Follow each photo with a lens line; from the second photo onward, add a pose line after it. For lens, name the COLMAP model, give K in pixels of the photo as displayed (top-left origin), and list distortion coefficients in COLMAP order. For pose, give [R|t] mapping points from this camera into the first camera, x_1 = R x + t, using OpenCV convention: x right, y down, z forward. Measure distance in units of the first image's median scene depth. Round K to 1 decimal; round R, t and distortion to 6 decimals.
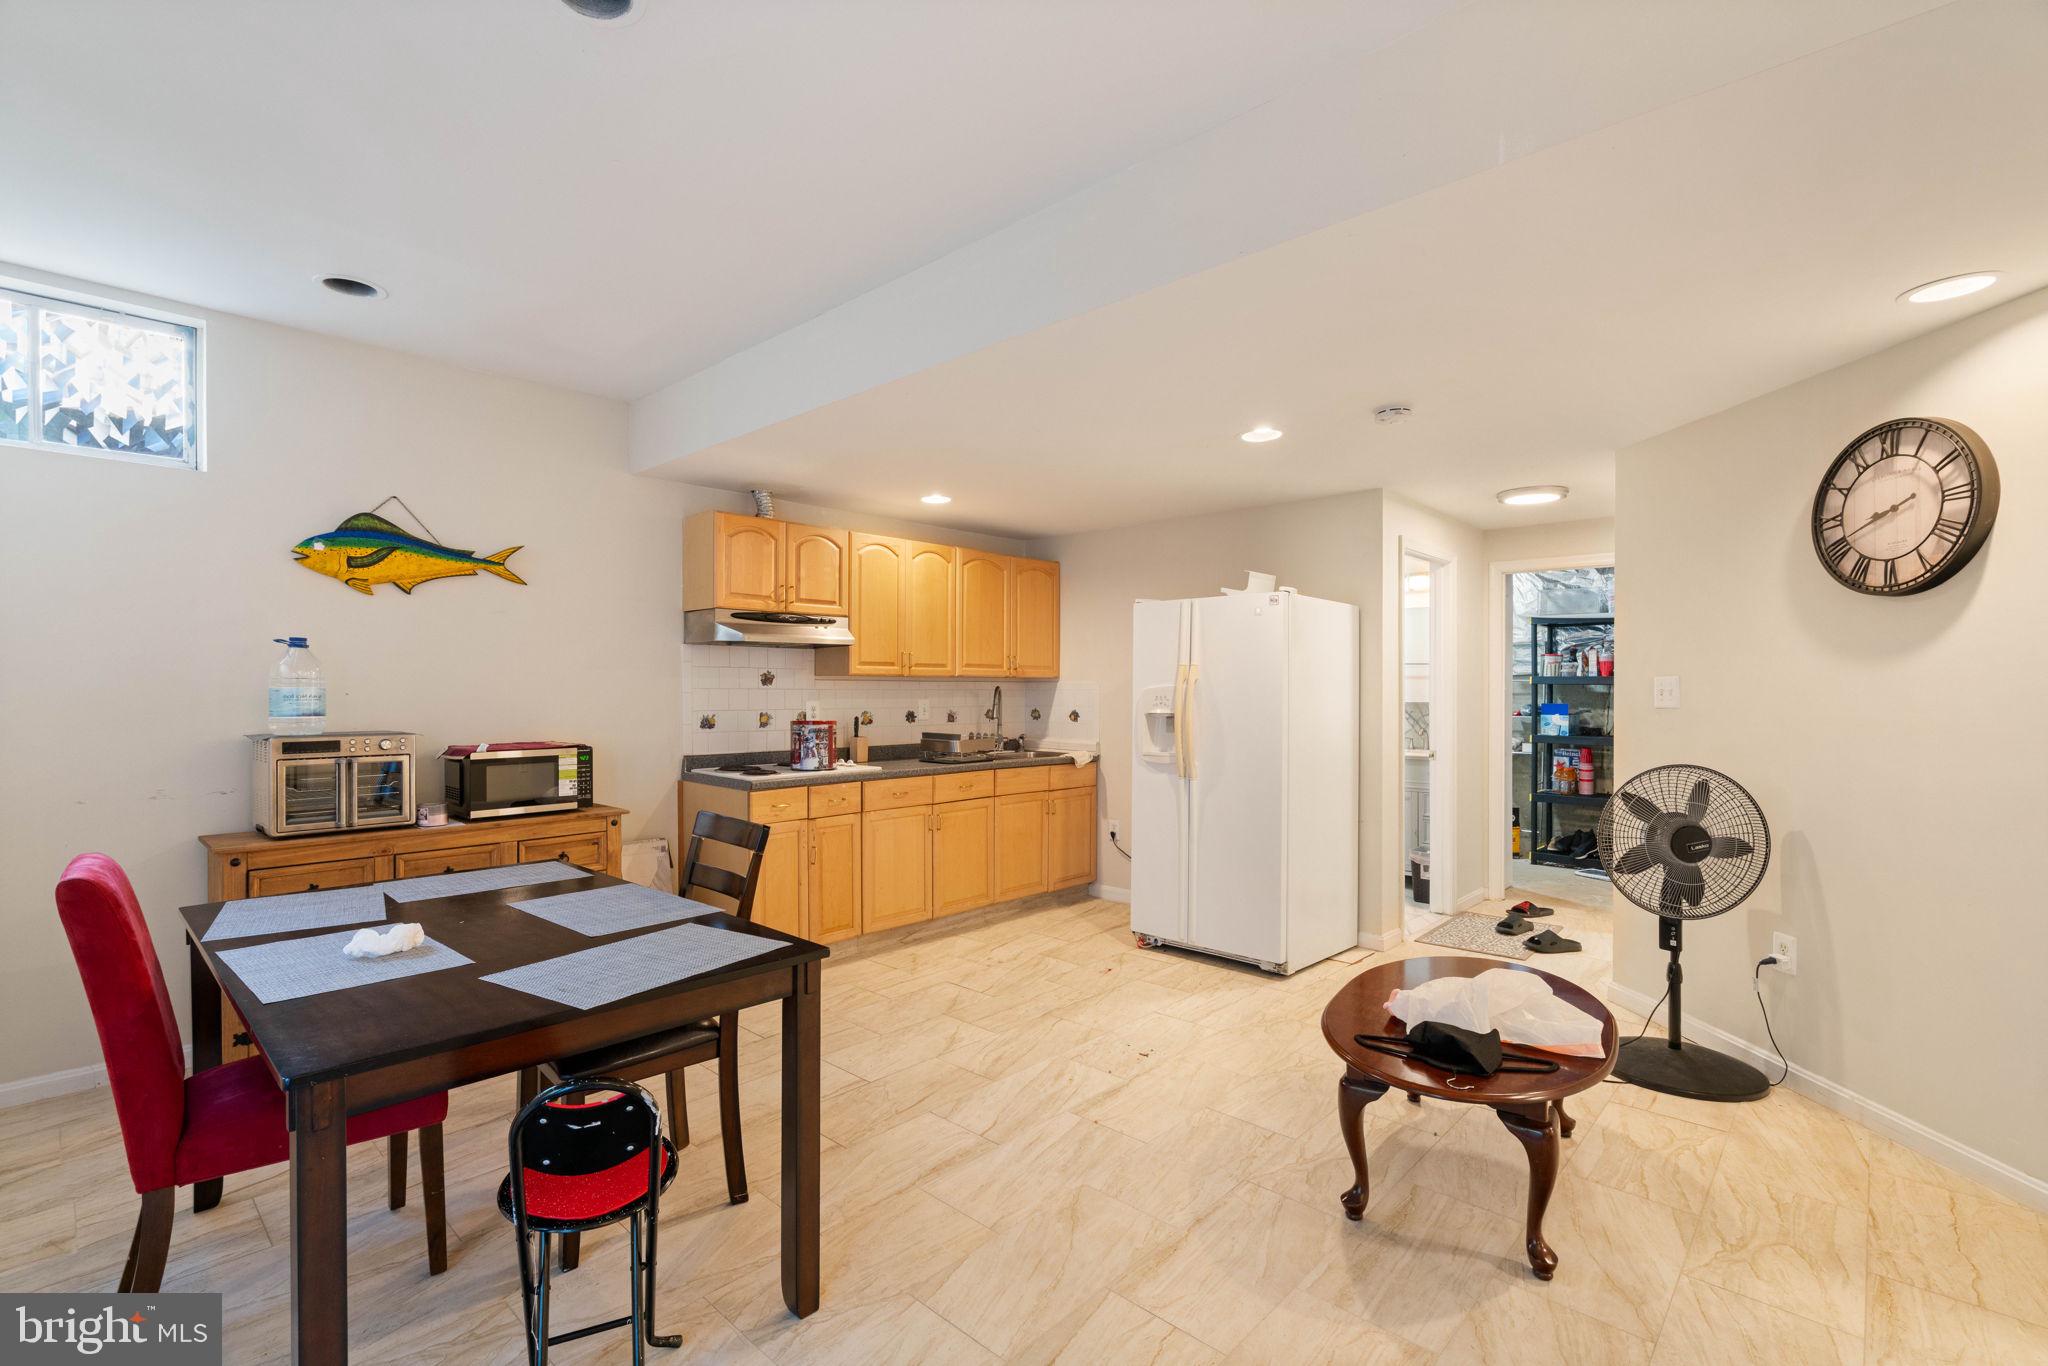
lens RADIAL K [[910.0, 0, 1028.6], [0, 910.0, 679.7], [0, 0, 1]] dist [-0.002912, 0.001980]
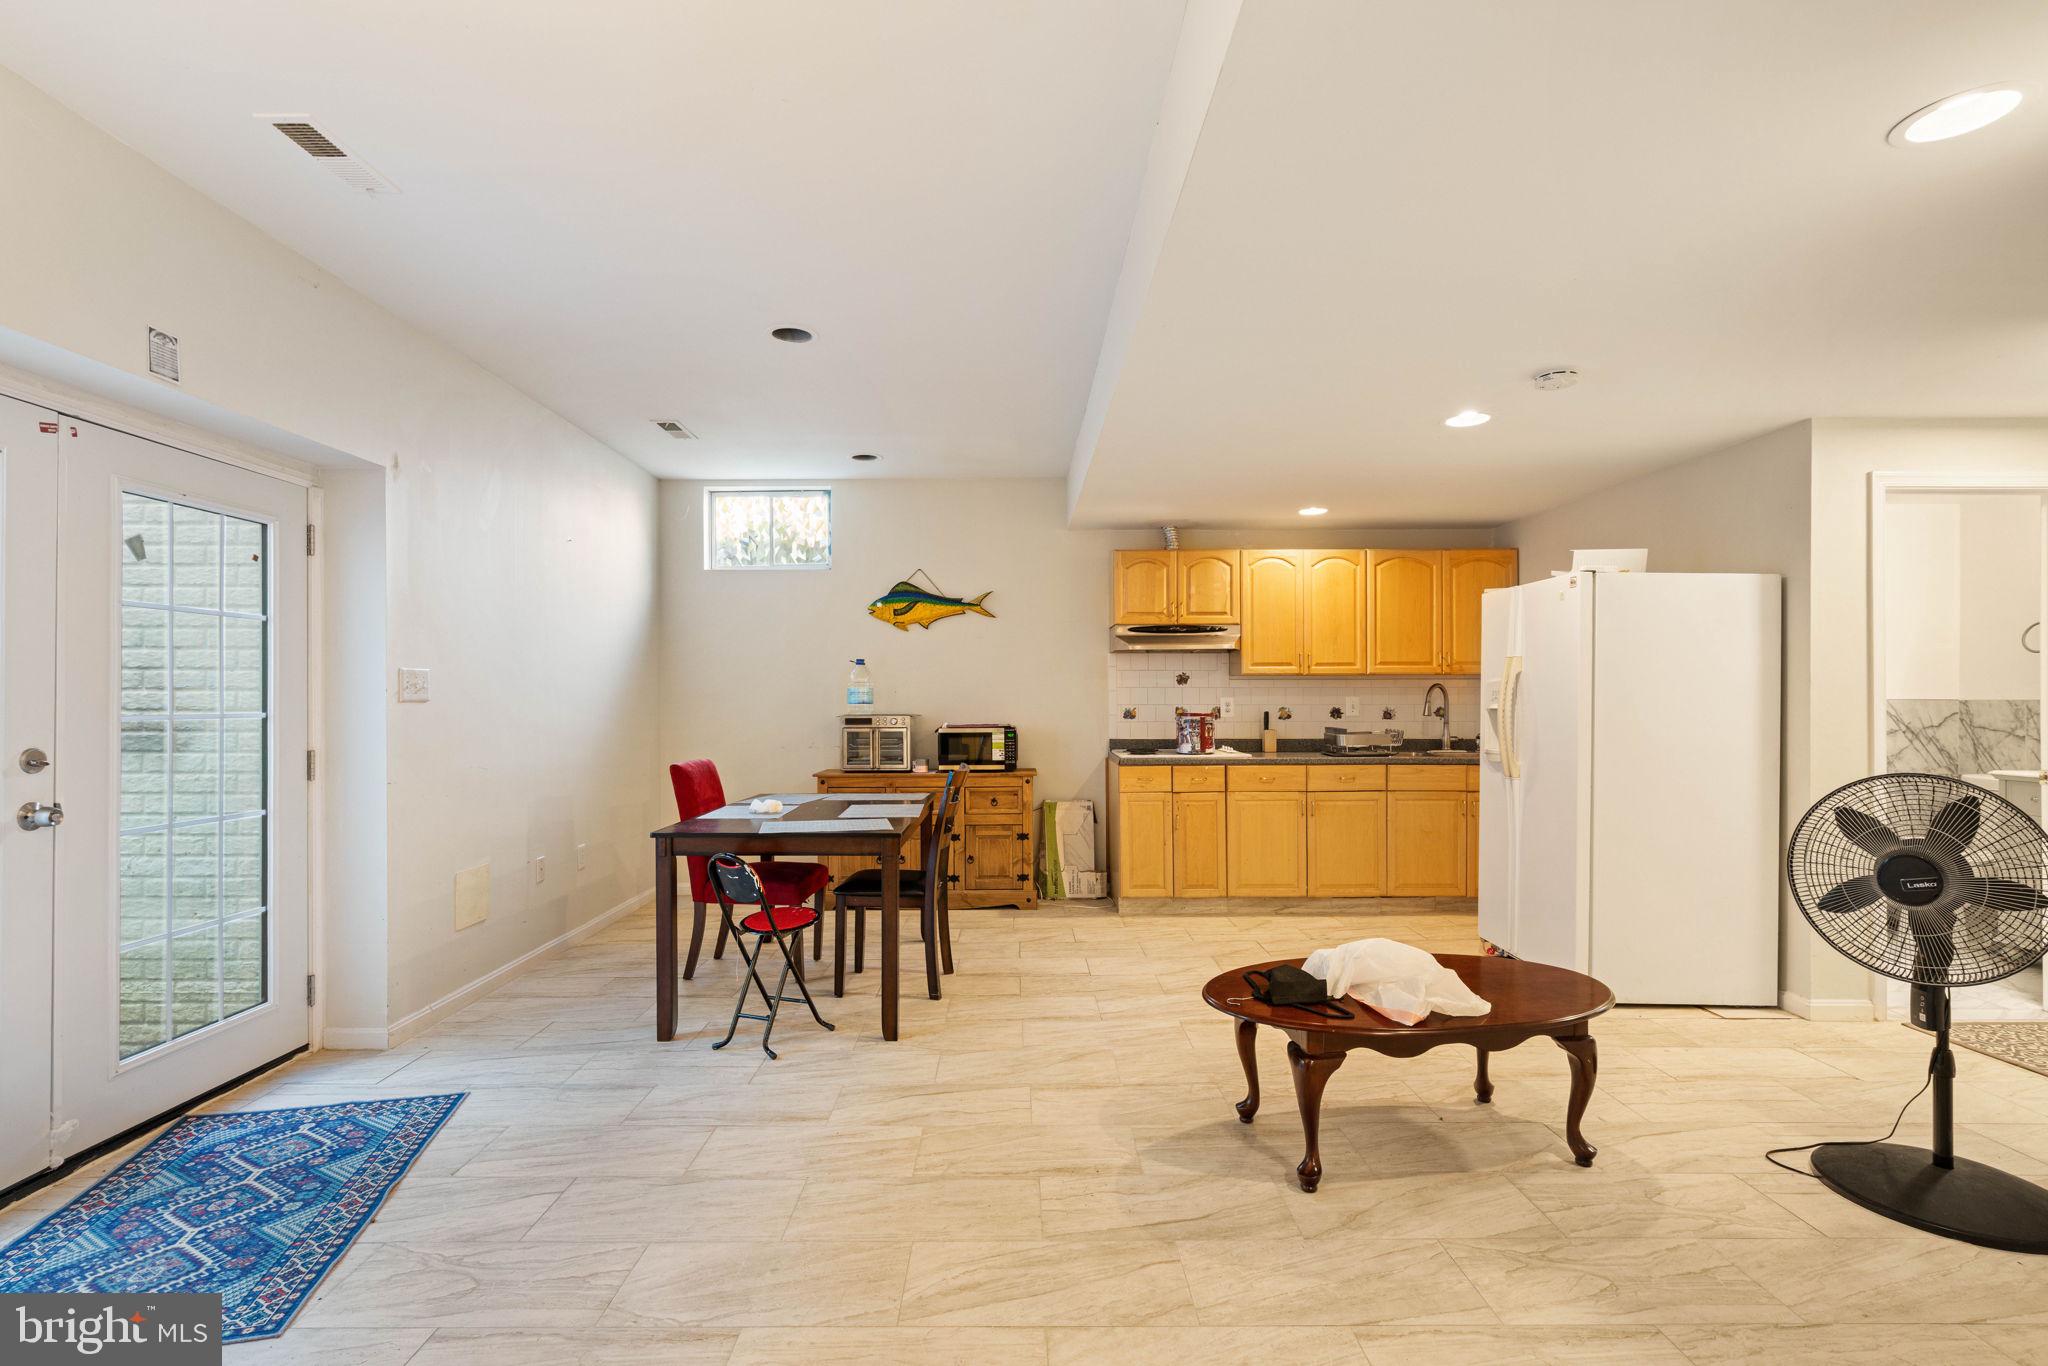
lens RADIAL K [[910.0, 0, 1003.6], [0, 910.0, 692.8], [0, 0, 1]] dist [-0.002912, 0.001980]
pose [[0.703661, -0.005332, -0.710516, 0.493142], [0.011873, 0.999920, 0.004254, 0.011022], [0.710437, -0.011429, 0.703668, -0.028954]]
